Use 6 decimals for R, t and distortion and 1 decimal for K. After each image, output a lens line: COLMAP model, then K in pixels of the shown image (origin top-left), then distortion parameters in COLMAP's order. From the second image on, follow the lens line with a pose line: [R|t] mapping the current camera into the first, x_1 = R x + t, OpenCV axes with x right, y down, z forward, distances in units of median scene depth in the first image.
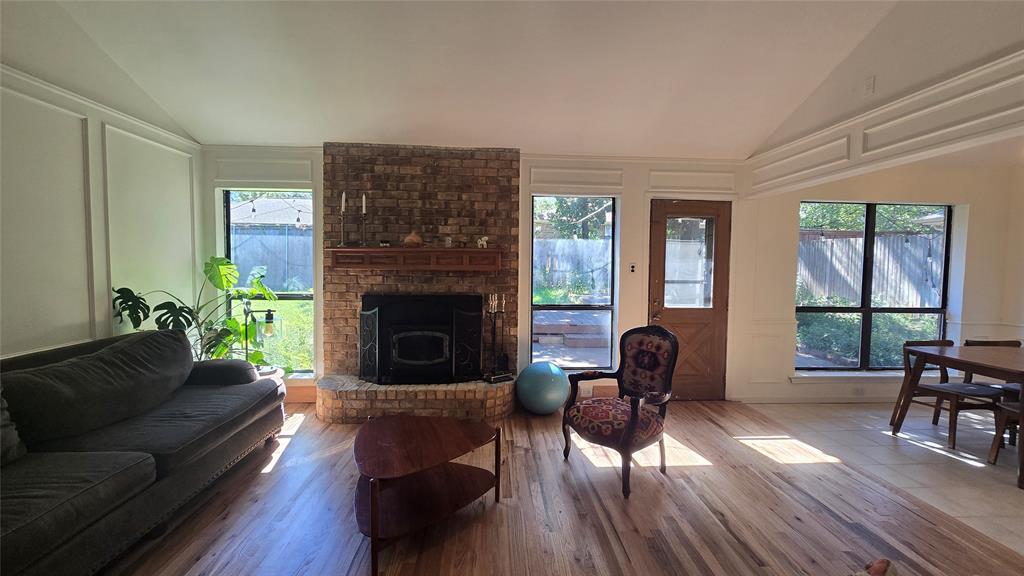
lens RADIAL K [[416.1, 0, 513.2], [0, 416.1, 289.1], [0, 0, 1]] dist [-0.002382, 0.000153]
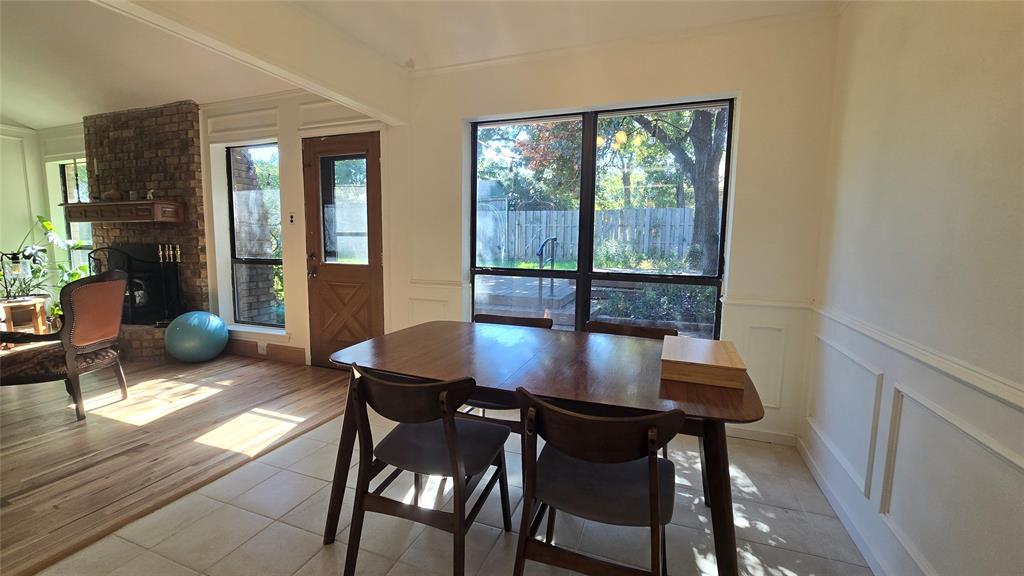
lens RADIAL K [[416.1, 0, 513.2], [0, 416.1, 289.1], [0, 0, 1]] dist [-0.002382, 0.000153]
pose [[0.913483, 0.045828, -0.404287, 1.149083], [-0.025376, 0.998119, 0.055804, 0.042687], [0.406084, -0.040716, 0.912928, 0.381299]]
